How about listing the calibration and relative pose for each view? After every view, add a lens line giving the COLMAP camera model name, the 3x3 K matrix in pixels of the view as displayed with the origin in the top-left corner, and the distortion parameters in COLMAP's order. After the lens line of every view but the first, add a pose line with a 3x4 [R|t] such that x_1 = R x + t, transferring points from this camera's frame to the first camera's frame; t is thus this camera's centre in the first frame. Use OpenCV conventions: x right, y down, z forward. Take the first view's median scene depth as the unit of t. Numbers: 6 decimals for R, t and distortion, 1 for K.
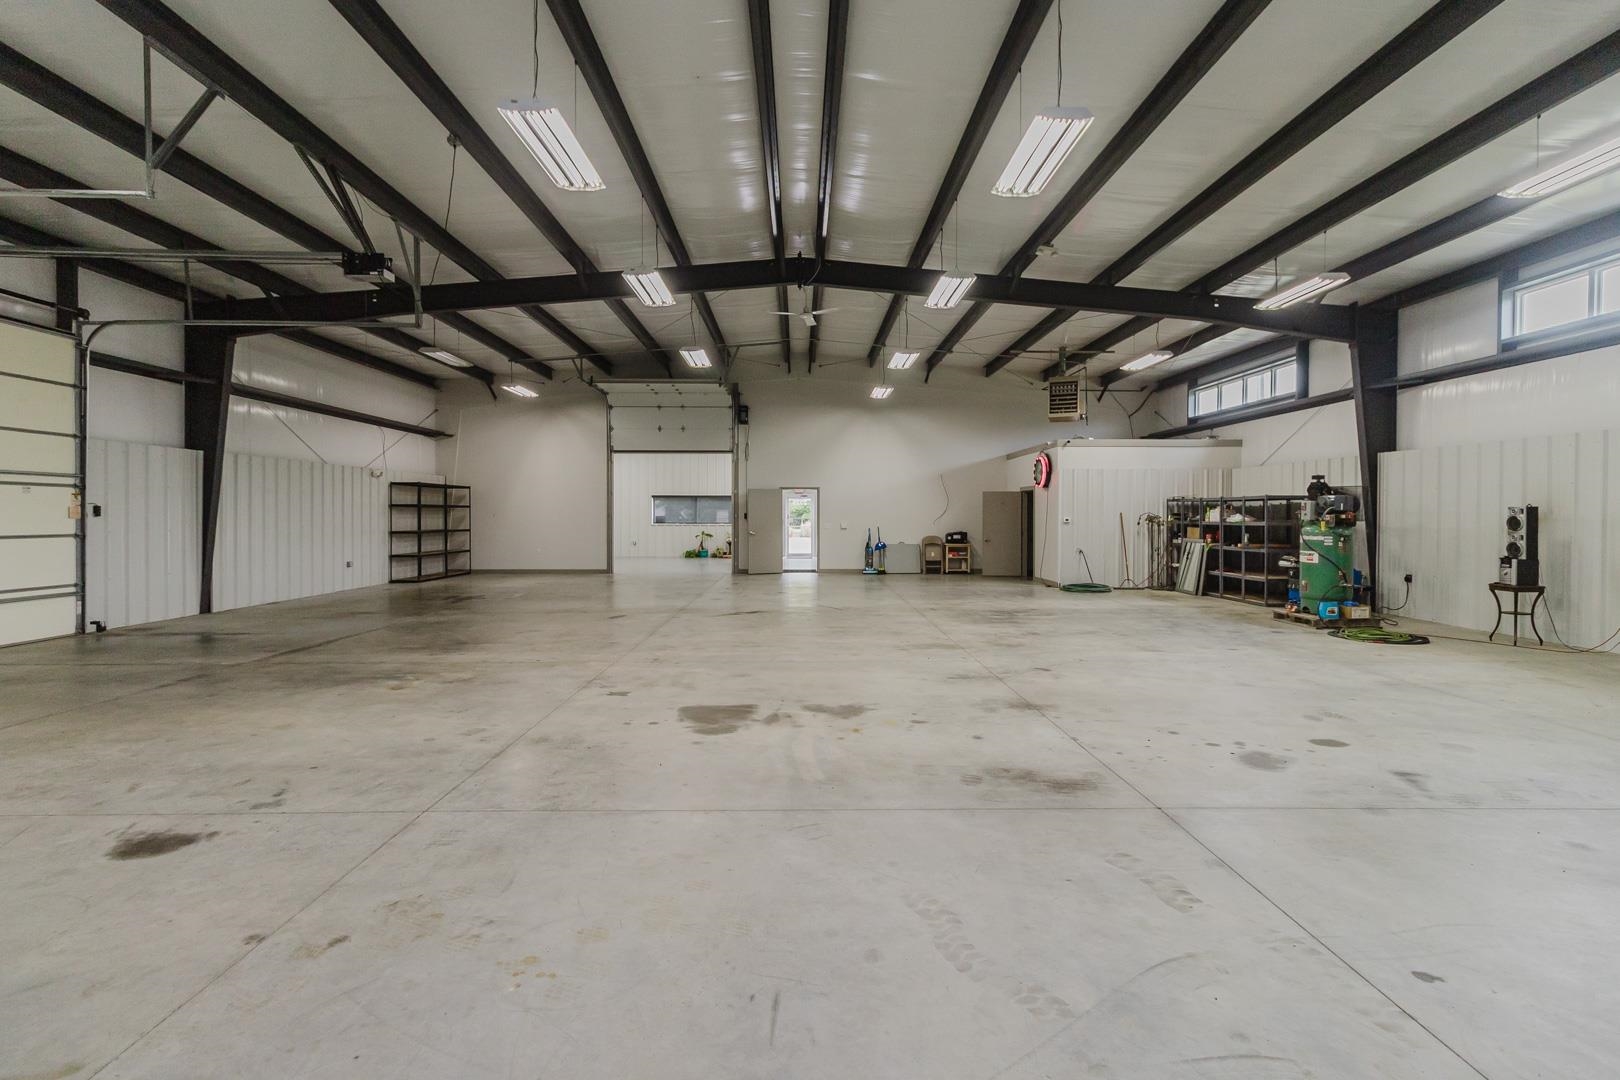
lens RADIAL K [[747.3, 0, 817.2], [0, 747.3, 515.4], [0, 0, 1]] dist [0.002536, 0.000893]
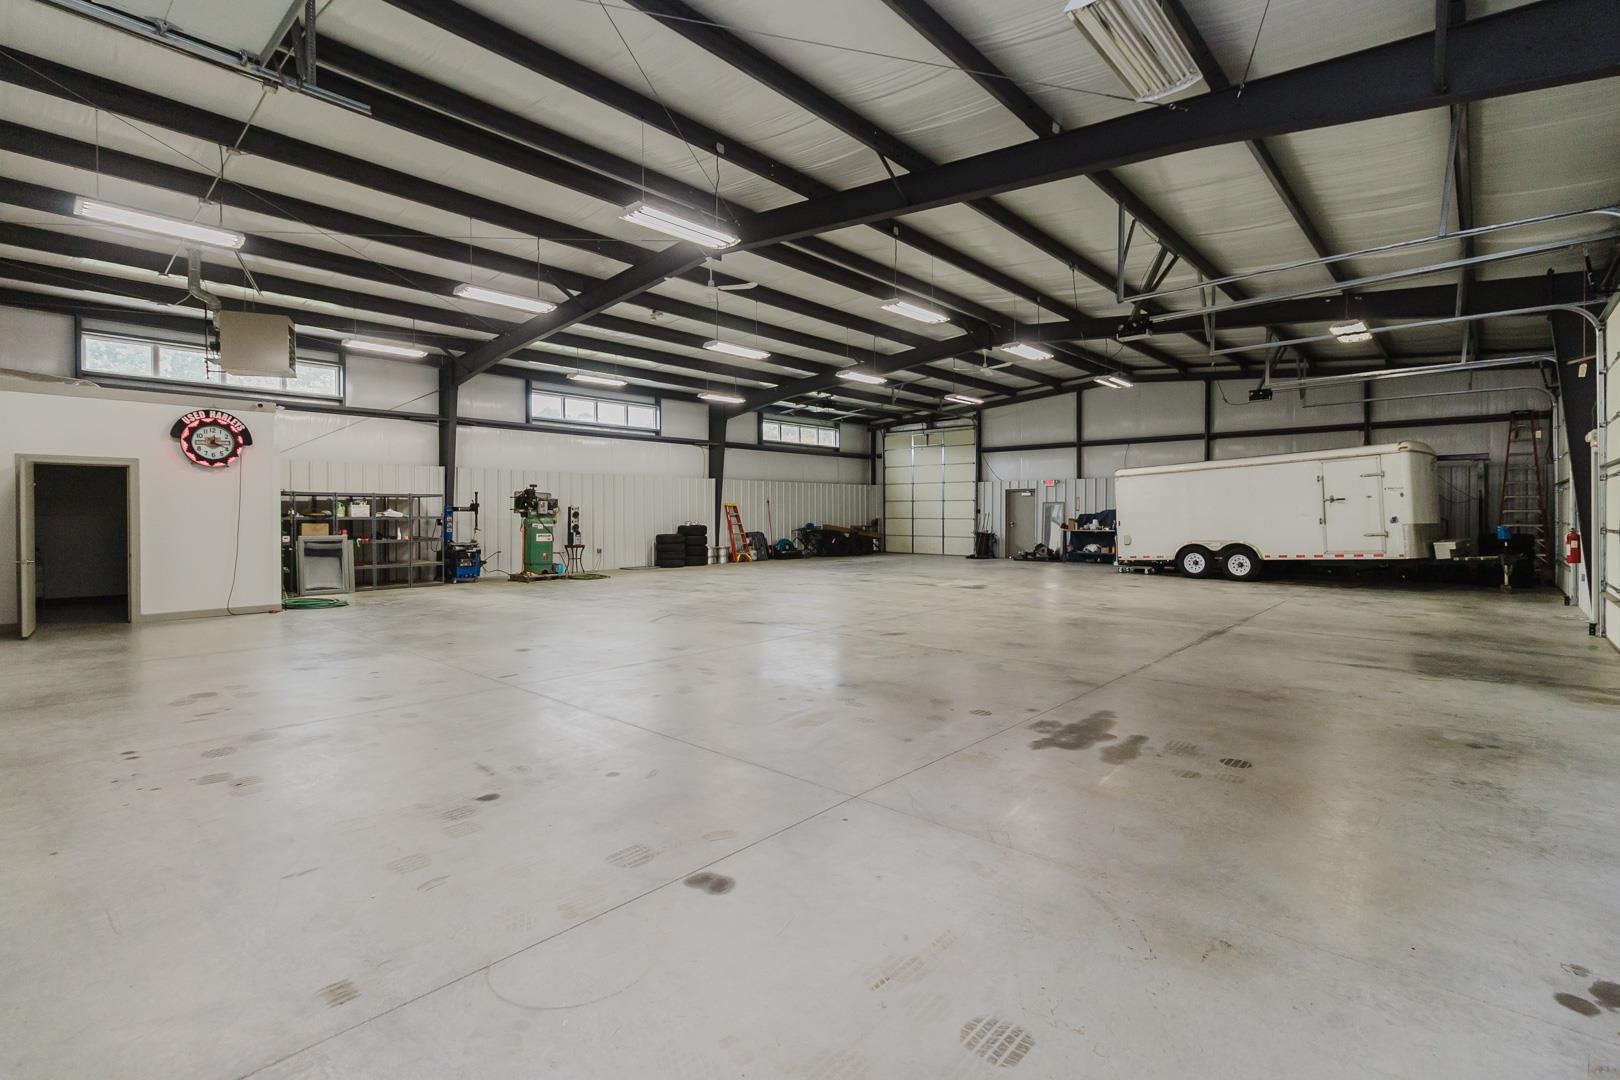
lens RADIAL K [[747.3, 0, 817.2], [0, 747.3, 515.4], [0, 0, 1]] dist [0.002536, 0.000893]
pose [[-0.732270, -0.003274, 0.681006, -0.546372], [0.000800, 0.999984, 0.005667, 0.001042], [-0.681014, 0.004694, -0.732256, 1.187506]]
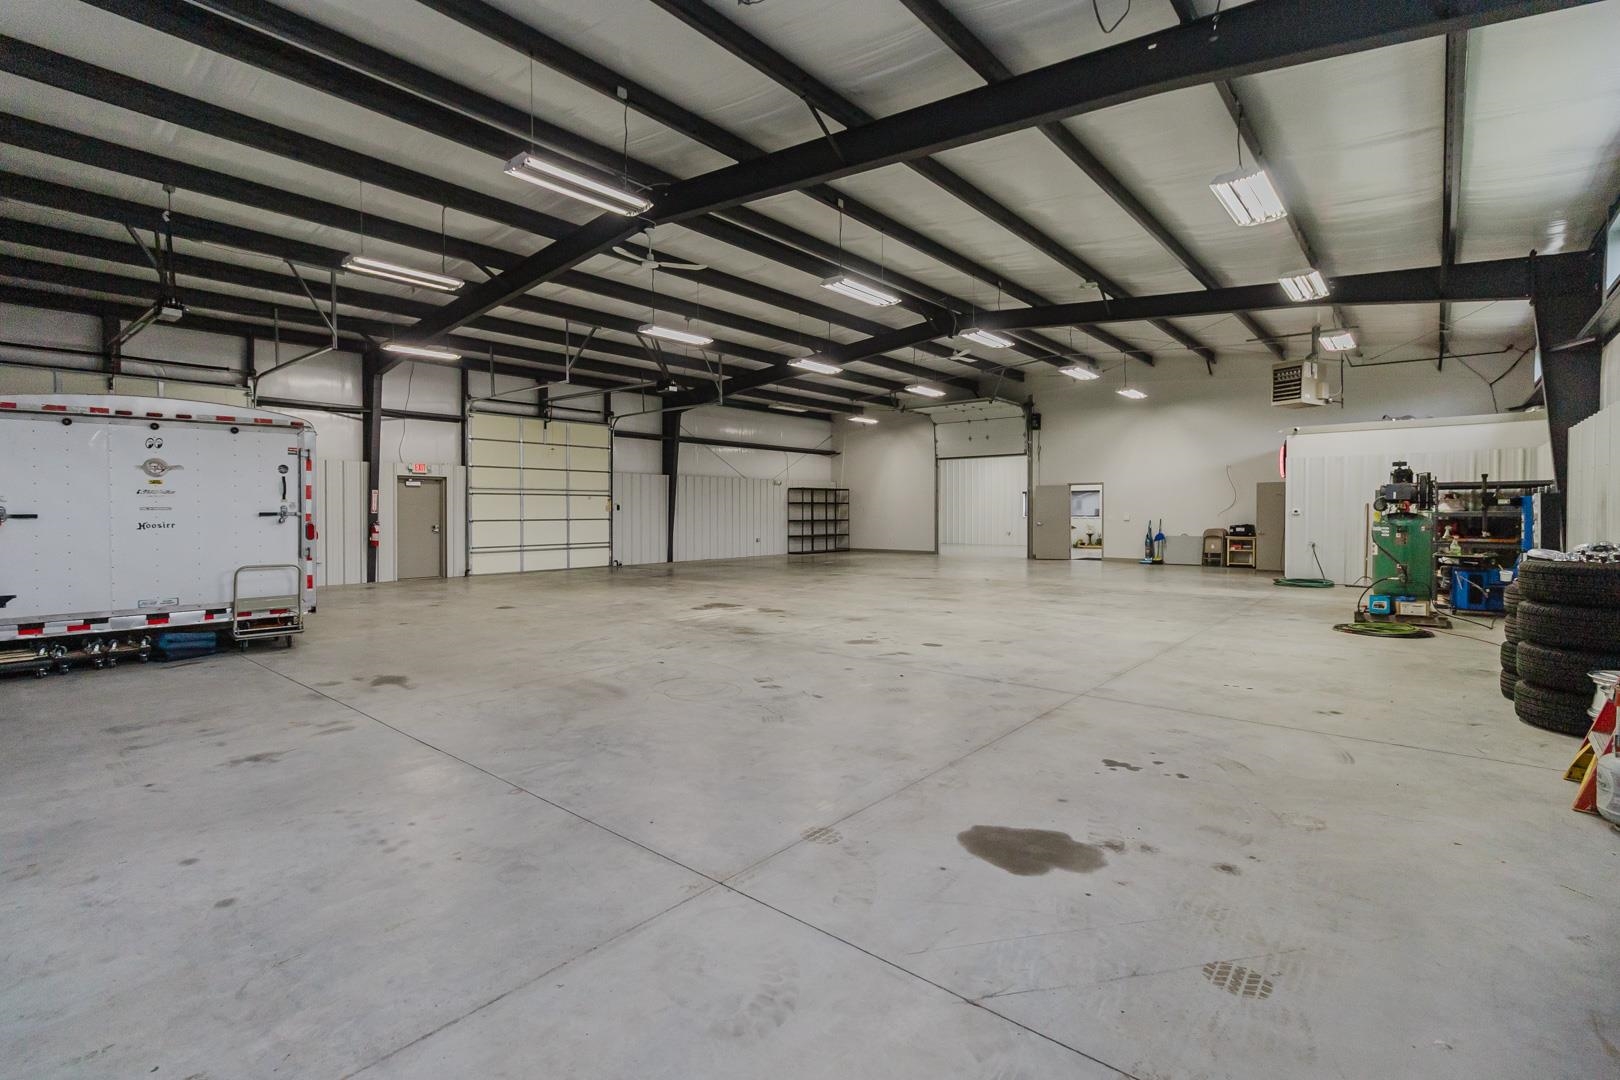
lens RADIAL K [[747.3, 0, 817.2], [0, 747.3, 515.4], [0, 0, 1]] dist [0.002536, 0.000893]
pose [[0.751370, 0.000819, -0.659881, 0.510730], [0.003661, 0.999979, 0.005409, 0.003932], [0.659871, -0.006480, 0.751351, -0.117875]]
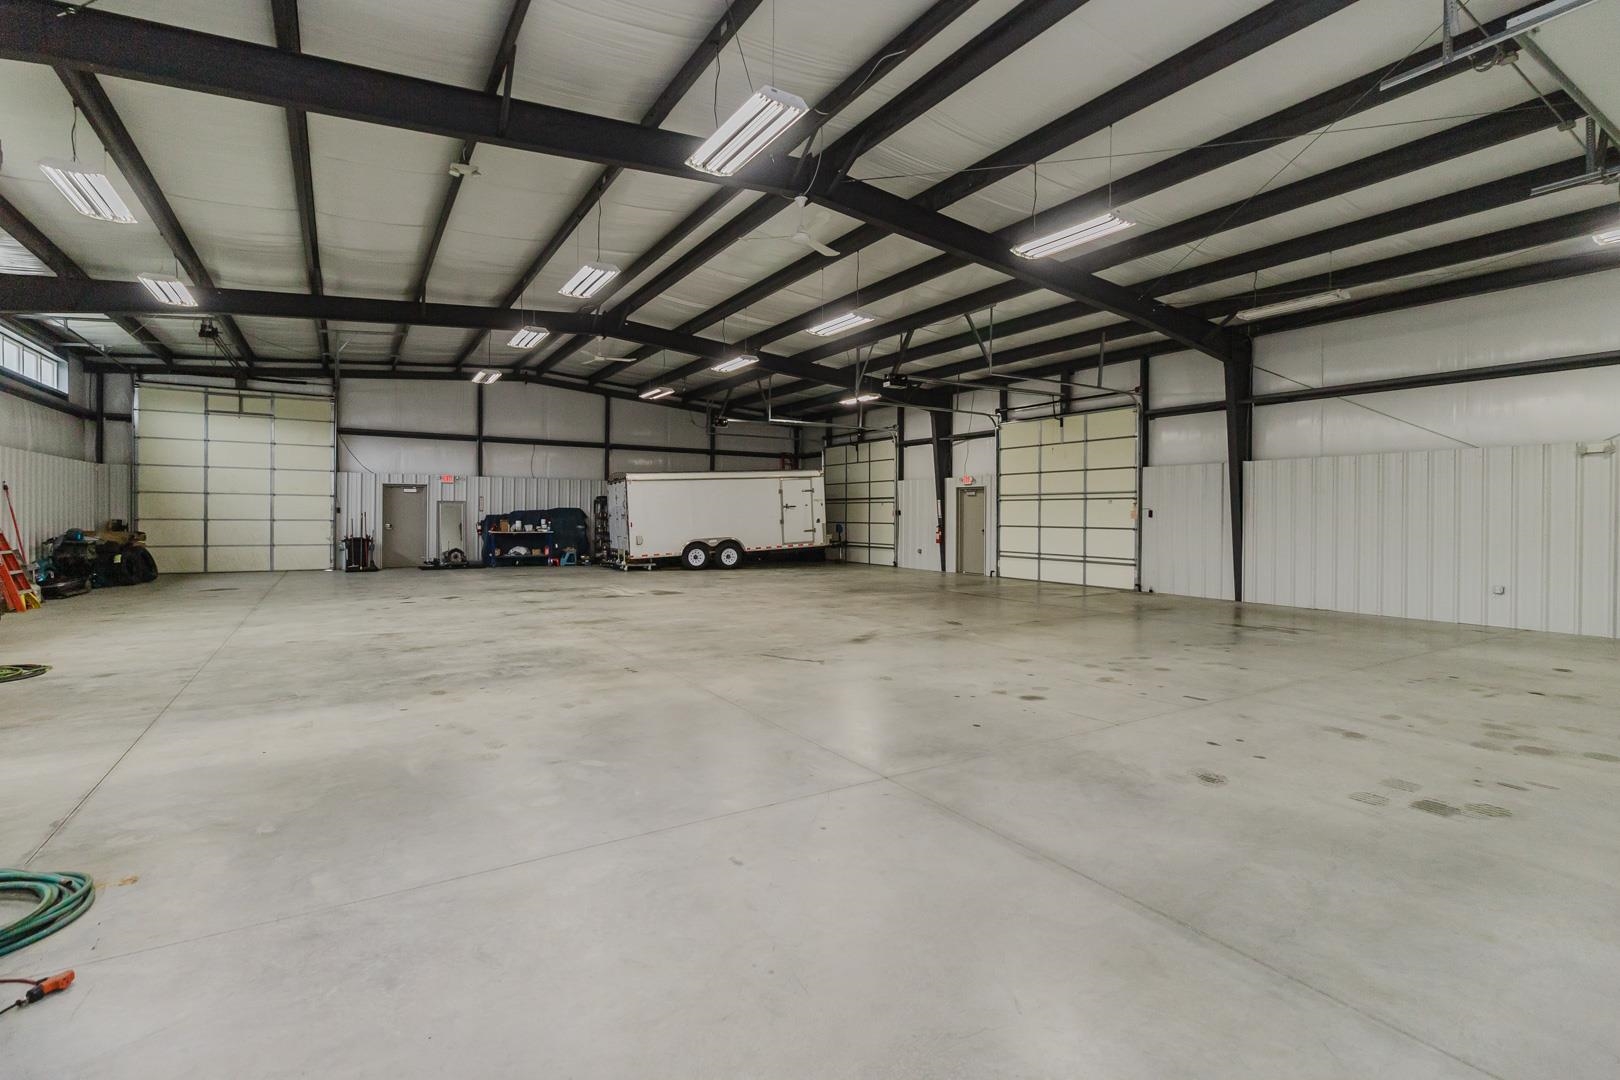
lens RADIAL K [[747.3, 0, 817.2], [0, 747.3, 515.4], [0, 0, 1]] dist [0.002536, 0.000893]
pose [[-0.856684, -0.008192, -0.515777, 0.257819], [-0.009597, 0.999954, 0.000057, 0.002346], [0.515752, 0.004999, -0.856723, 1.228759]]
